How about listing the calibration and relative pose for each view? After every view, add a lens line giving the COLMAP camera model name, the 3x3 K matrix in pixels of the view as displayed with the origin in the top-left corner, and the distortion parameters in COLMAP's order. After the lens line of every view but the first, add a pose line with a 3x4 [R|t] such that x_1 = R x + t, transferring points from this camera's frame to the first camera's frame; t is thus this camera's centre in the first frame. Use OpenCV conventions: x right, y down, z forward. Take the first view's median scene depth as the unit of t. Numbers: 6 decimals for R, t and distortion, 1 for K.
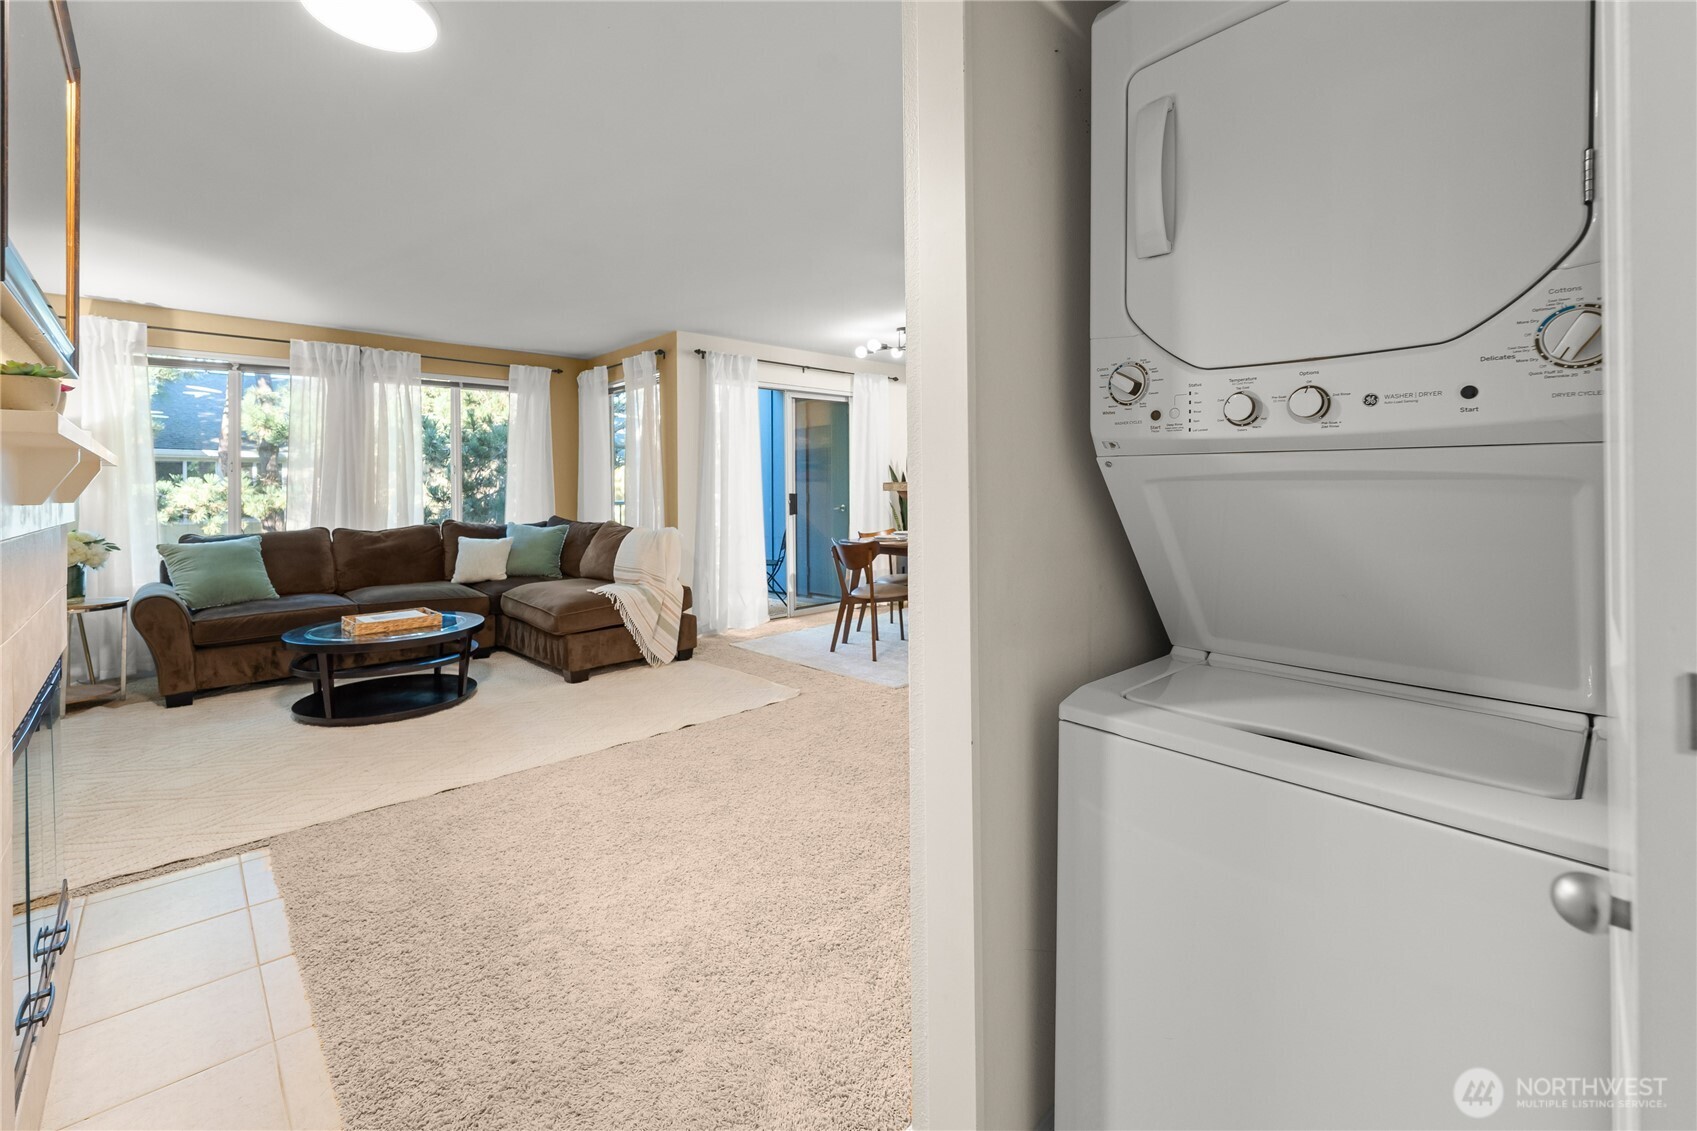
lens RADIAL K [[691.8, 0, 847.0], [0, 691.8, 483.6], [0, 0, 1]] dist [-0.004235, -0.000022]
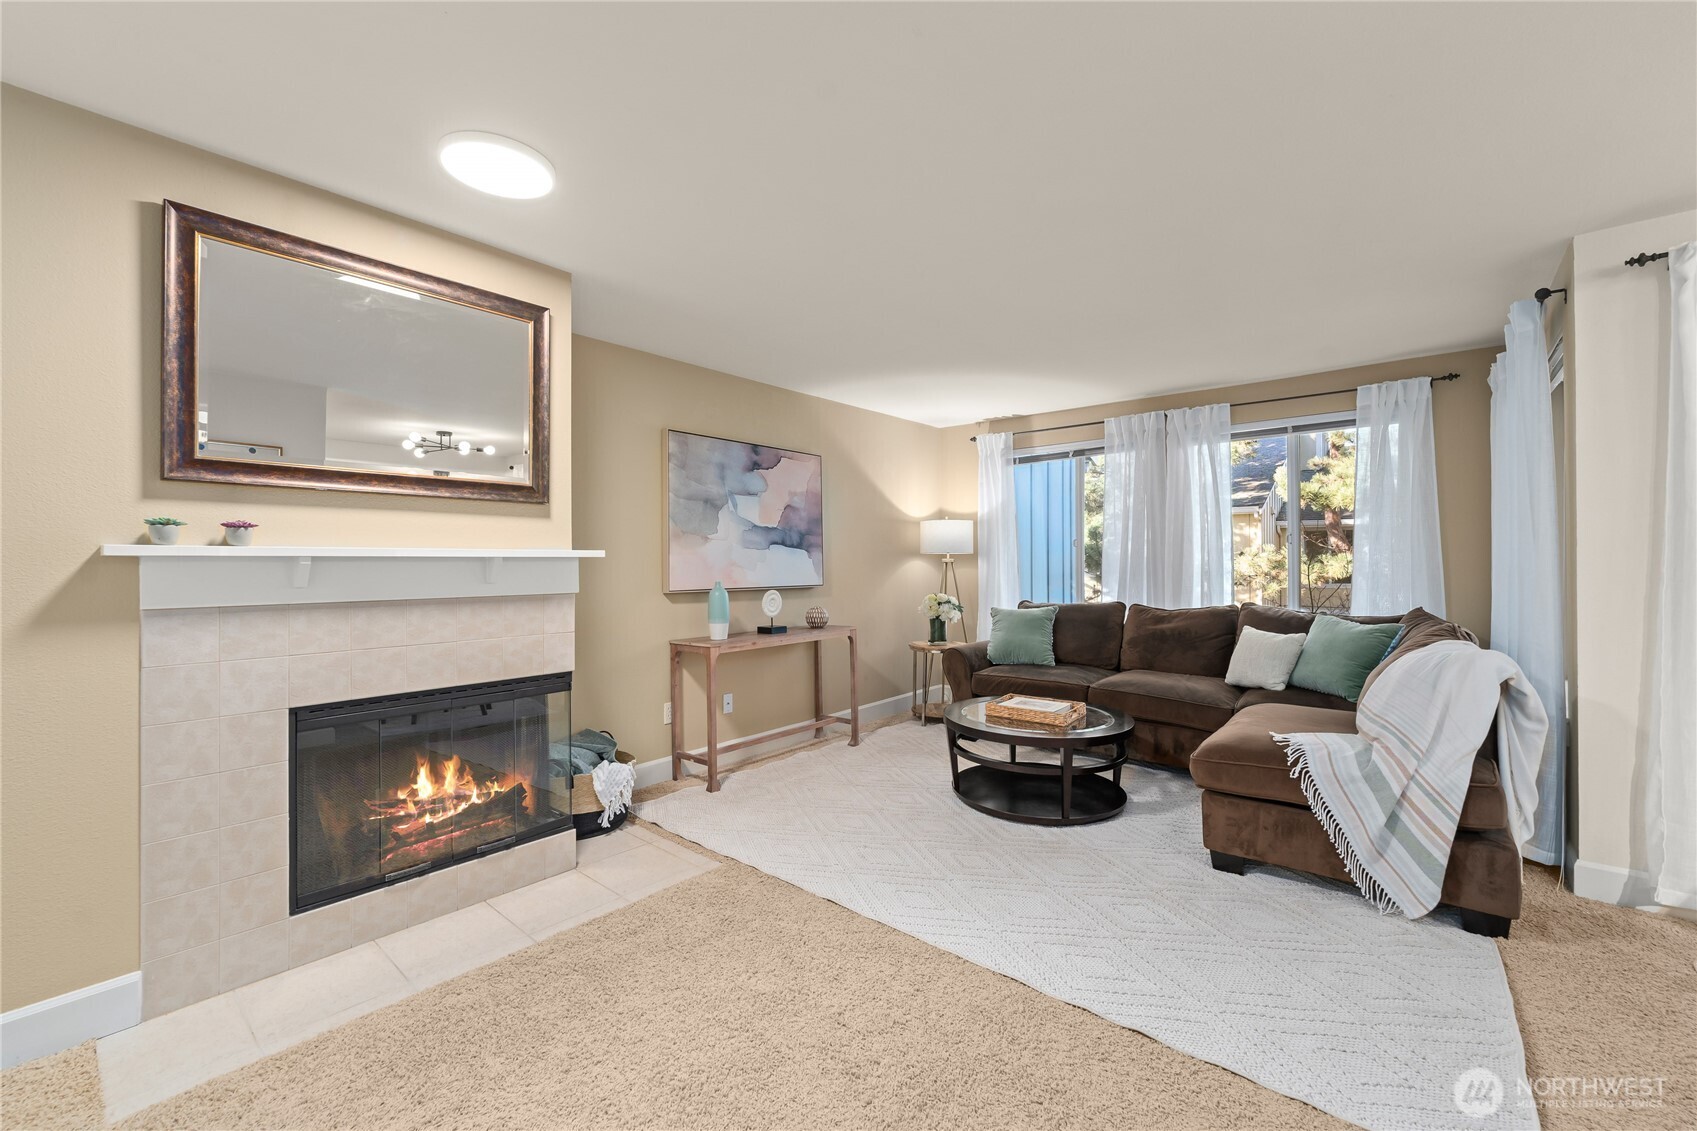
lens RADIAL K [[691.8, 0, 830.5], [0, 691.8, 558.1], [0, 0, 1]] dist [-0.004235, -0.000022]
pose [[0.092872, 0.005506, -0.995663, 0.185738], [0.008498, 0.999944, 0.006322, -0.010454], [0.995642, -0.009049, 0.092820, 0.479713]]
